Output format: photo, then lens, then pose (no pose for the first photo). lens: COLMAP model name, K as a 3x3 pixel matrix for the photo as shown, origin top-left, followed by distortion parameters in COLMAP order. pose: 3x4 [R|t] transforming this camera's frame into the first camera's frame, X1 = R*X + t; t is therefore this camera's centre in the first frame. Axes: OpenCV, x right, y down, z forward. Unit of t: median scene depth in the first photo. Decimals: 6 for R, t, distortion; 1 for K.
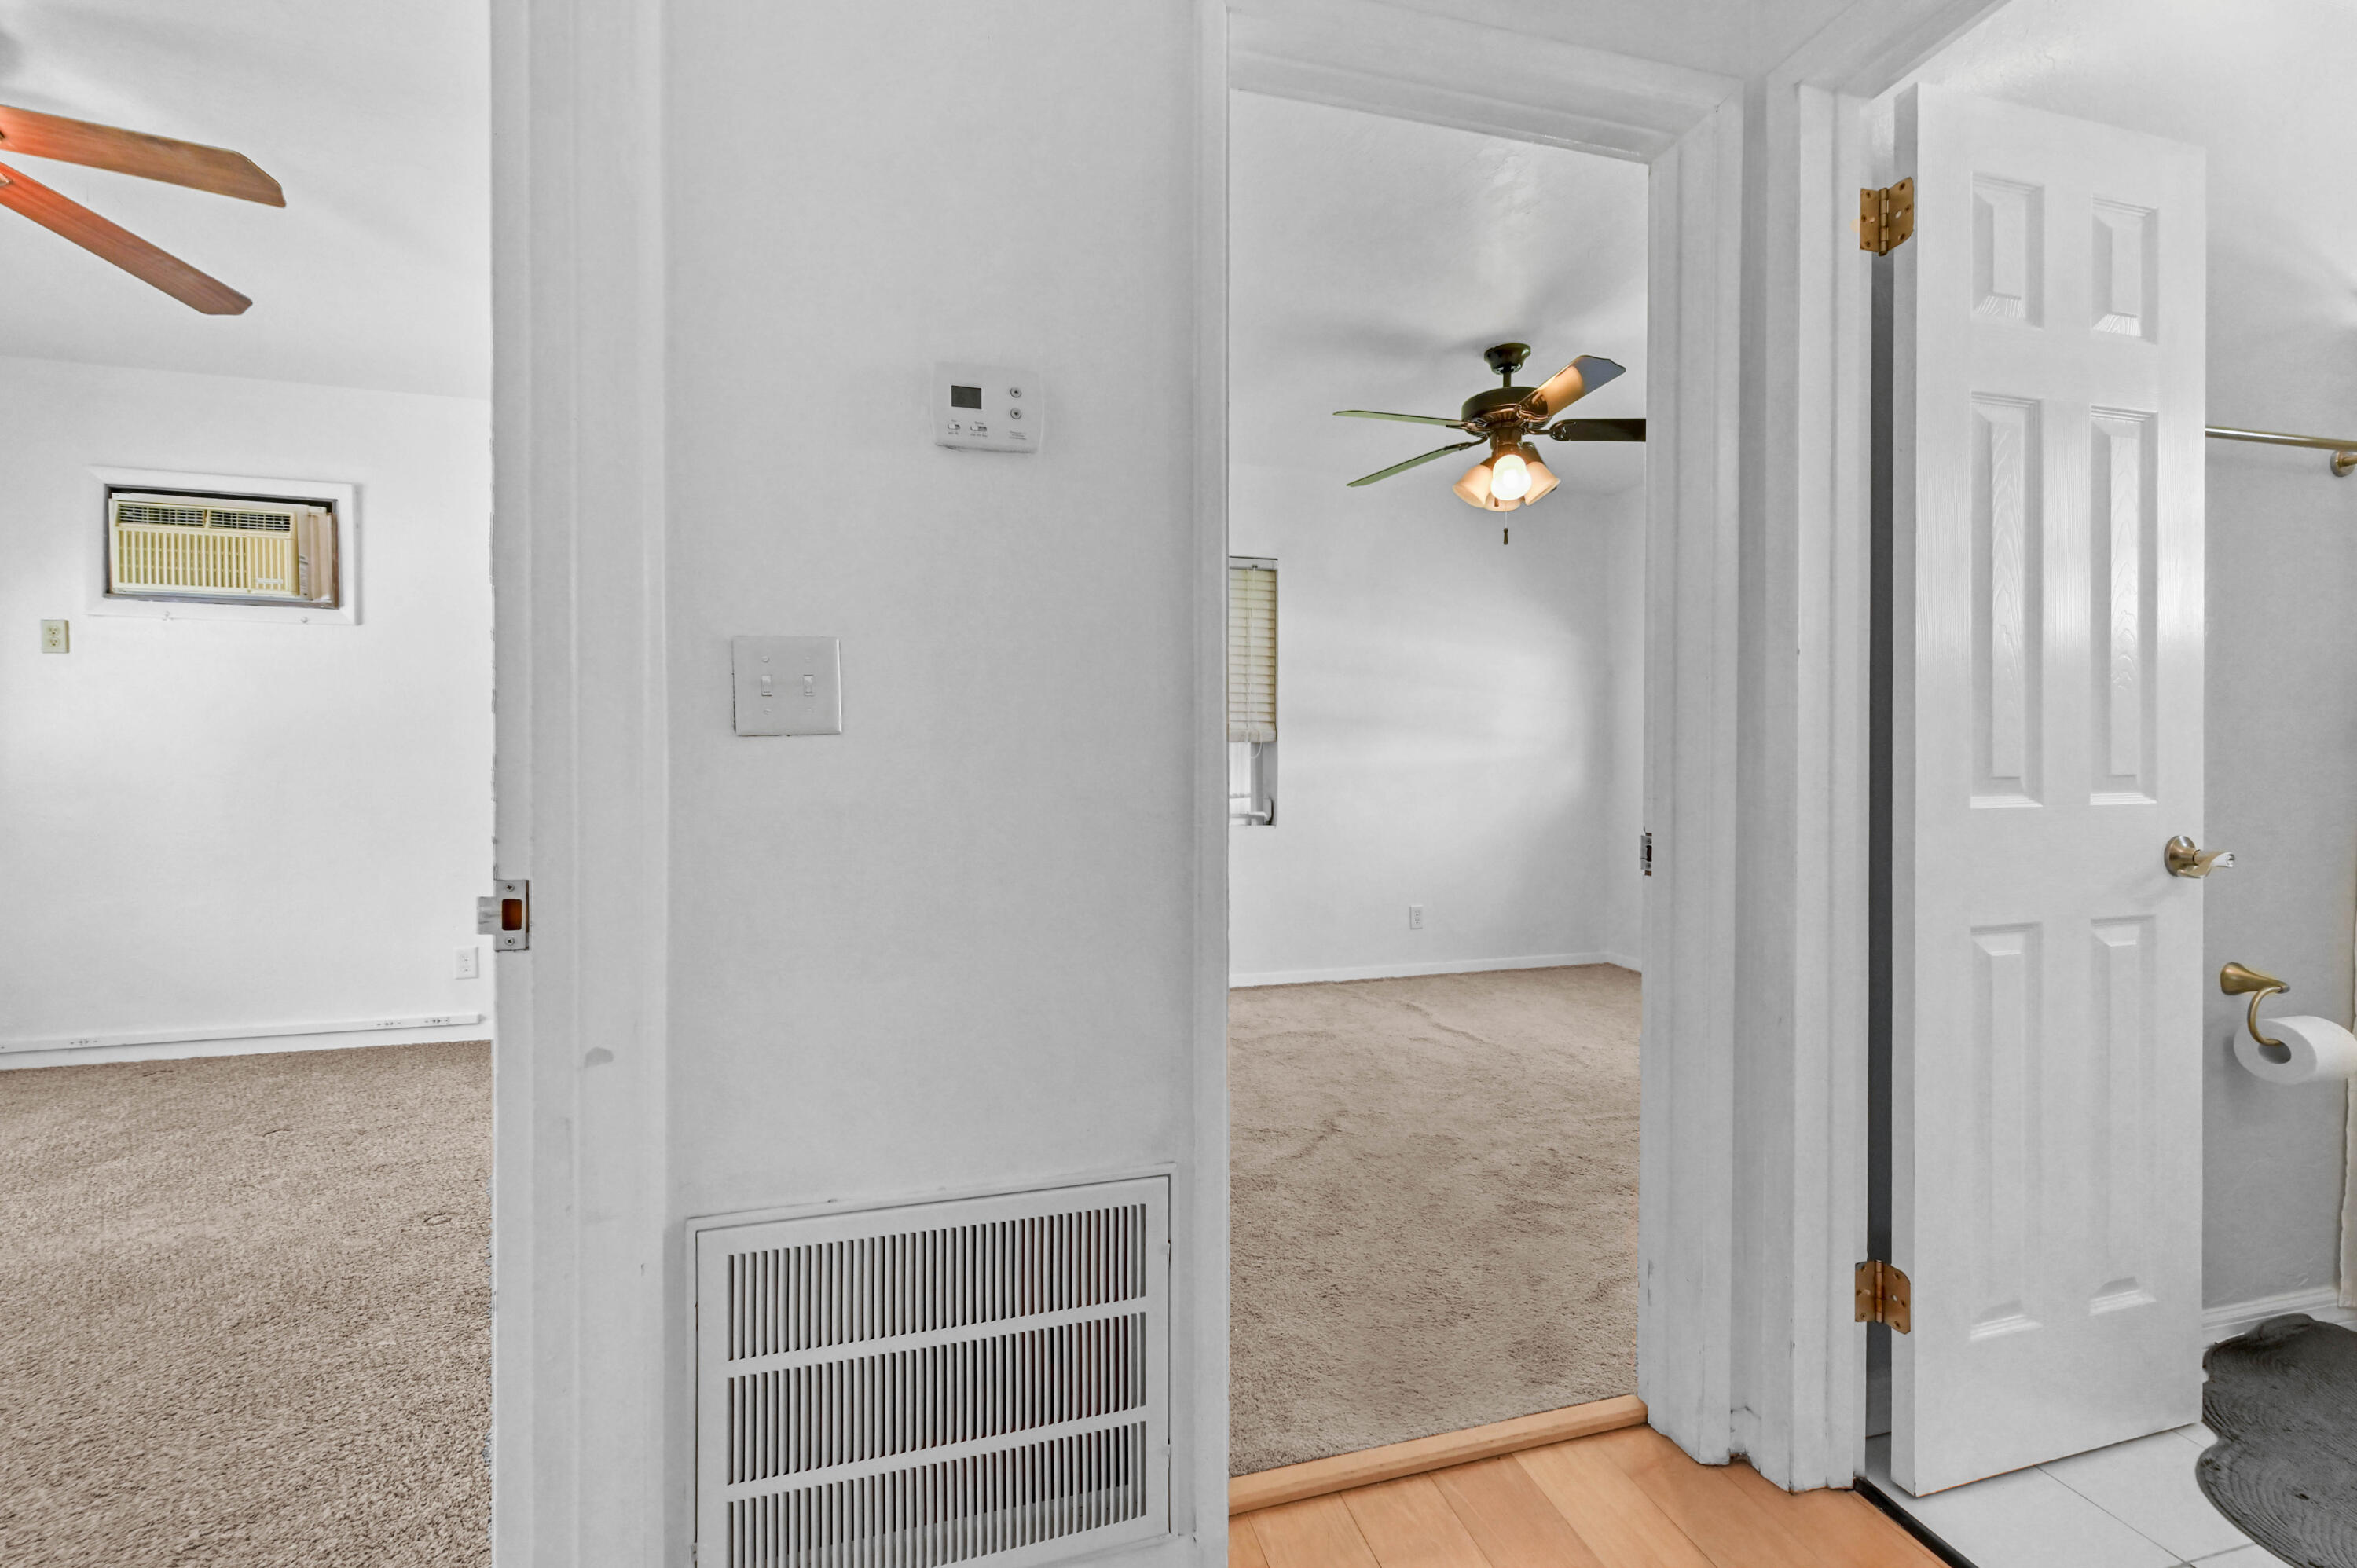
lens RADIAL K [[948.0, 0, 1181.7], [0, 948.0, 772.2], [0, 0, 1]] dist [0.001534, 0.000156]
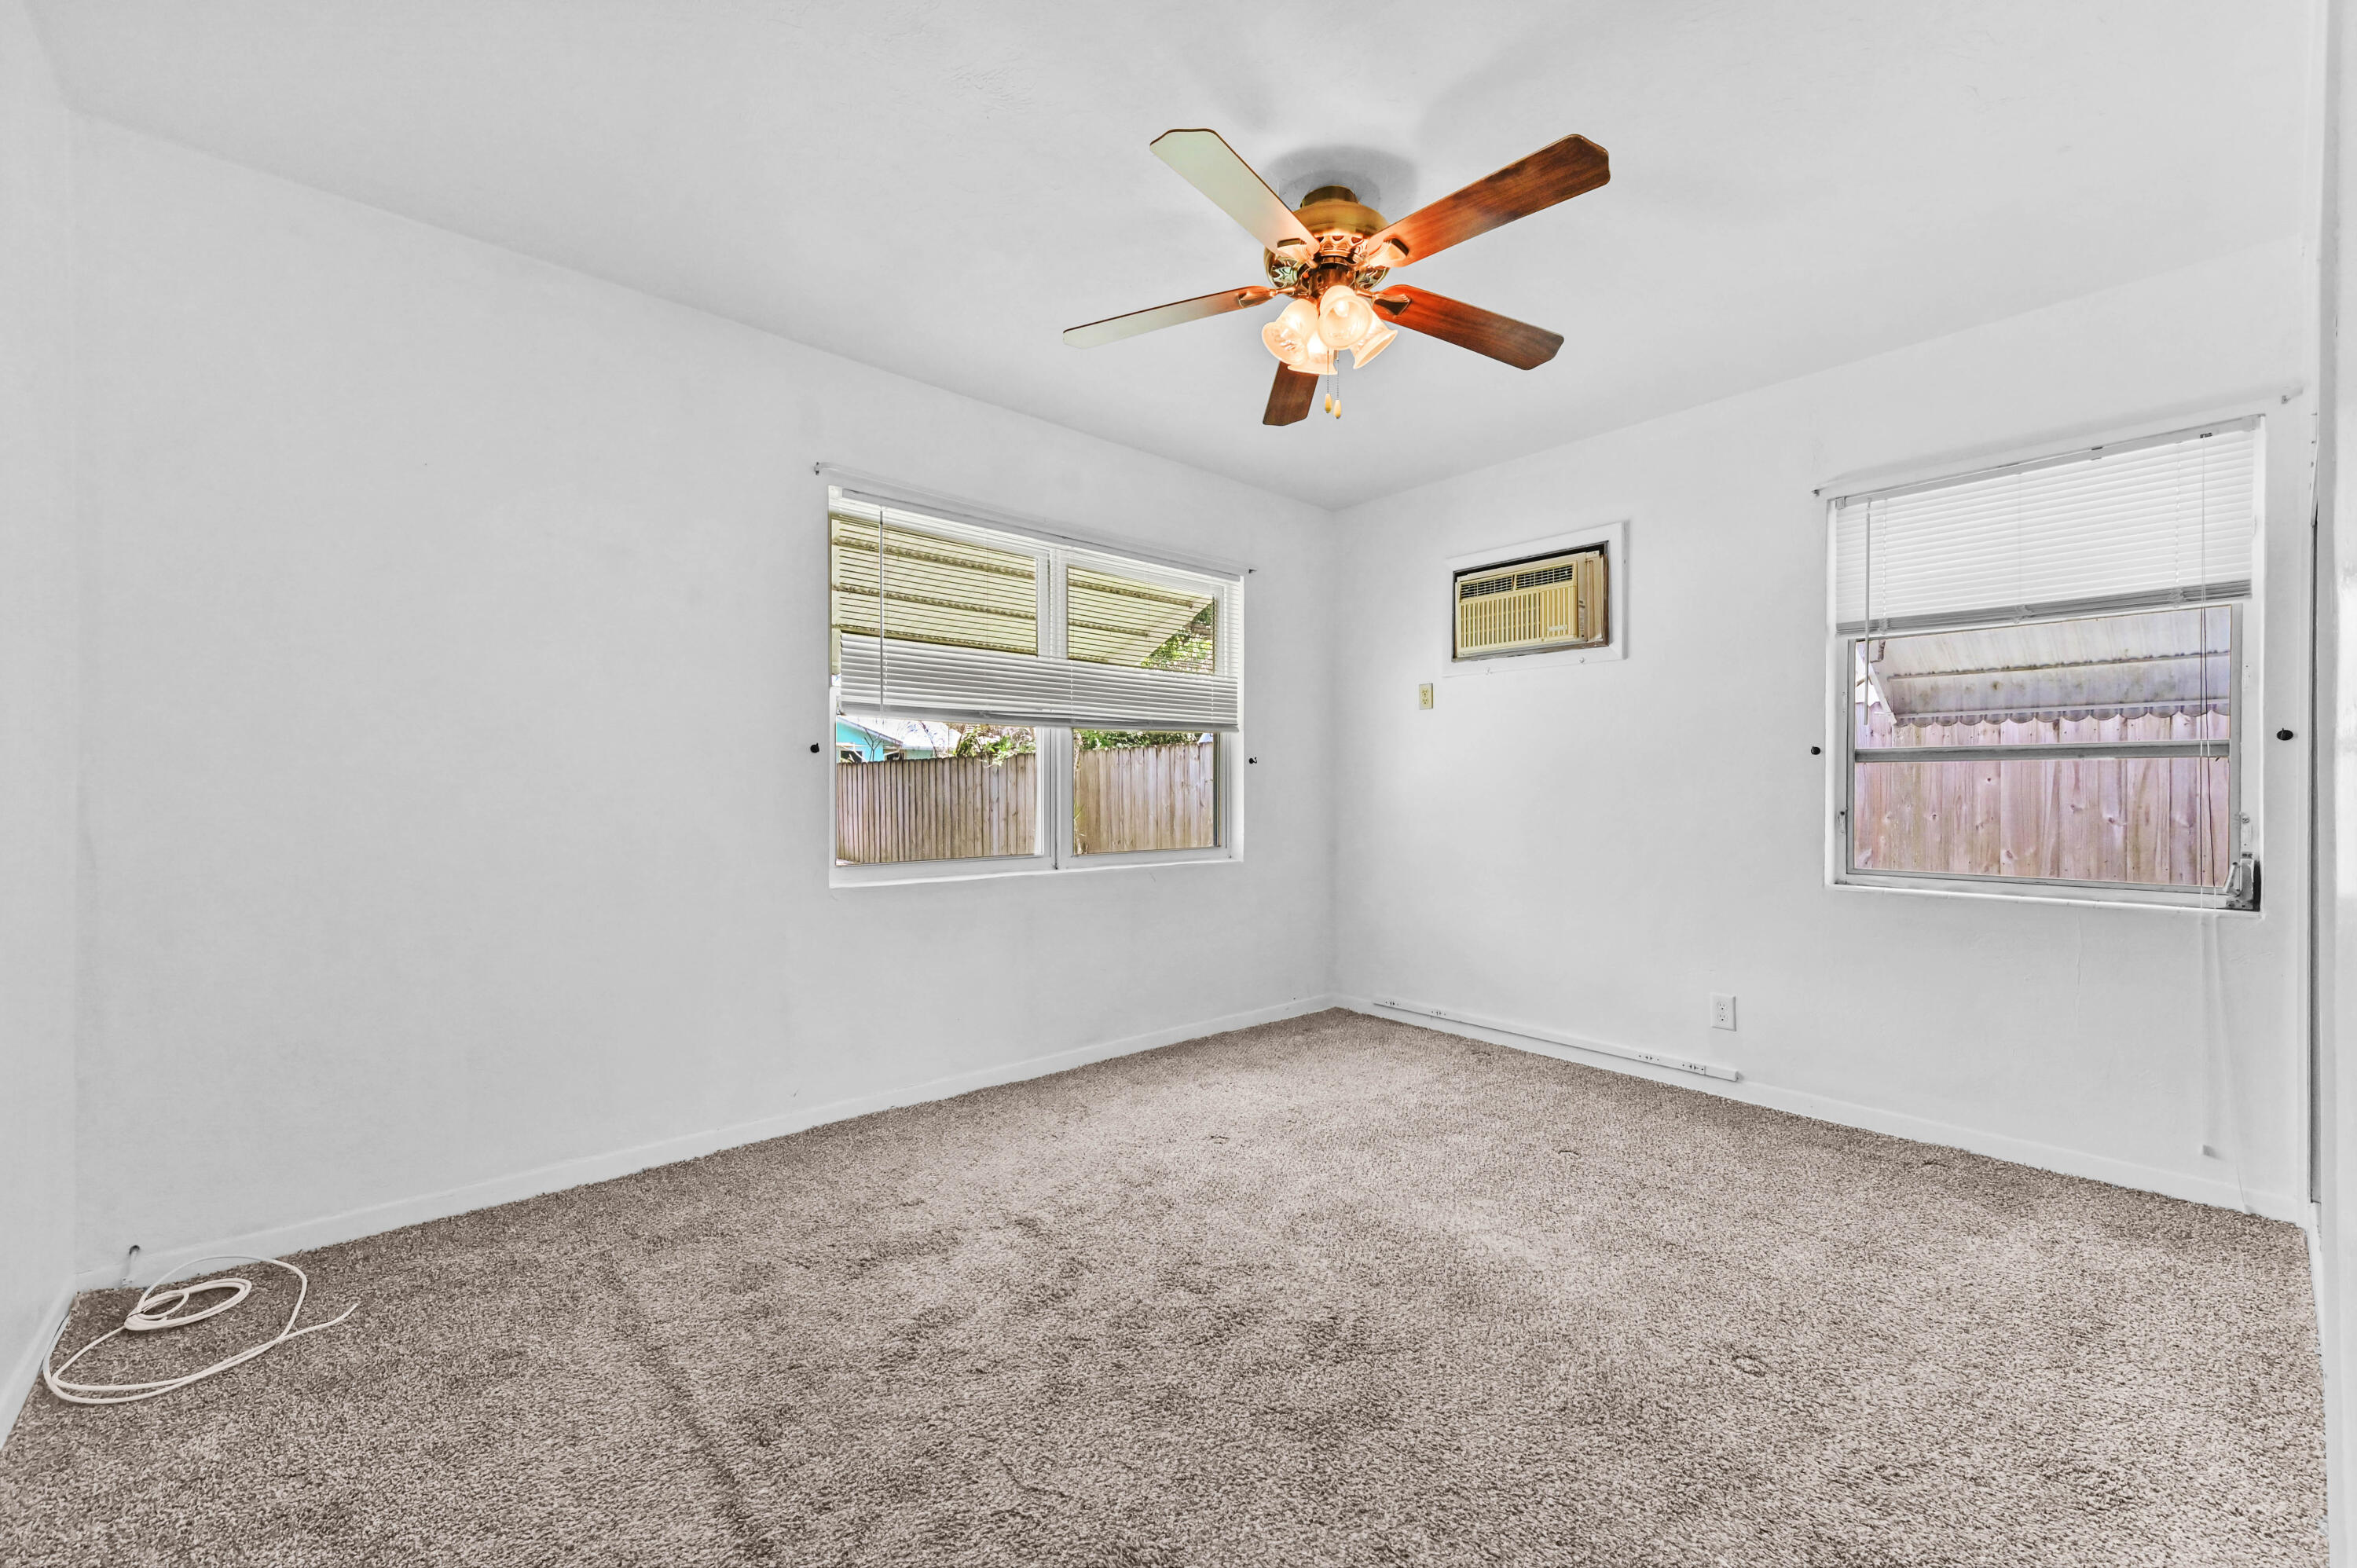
lens RADIAL K [[927.3, 0, 1176.5], [0, 927.3, 795.6], [0, 0, 1]] dist [0.013893, 0.000108]
pose [[0.430431, 0.000615, -0.902623, -0.175407], [-0.007026, 0.999972, -0.002669, -0.002416], [0.902596, 0.007491, 0.430423, 0.139105]]
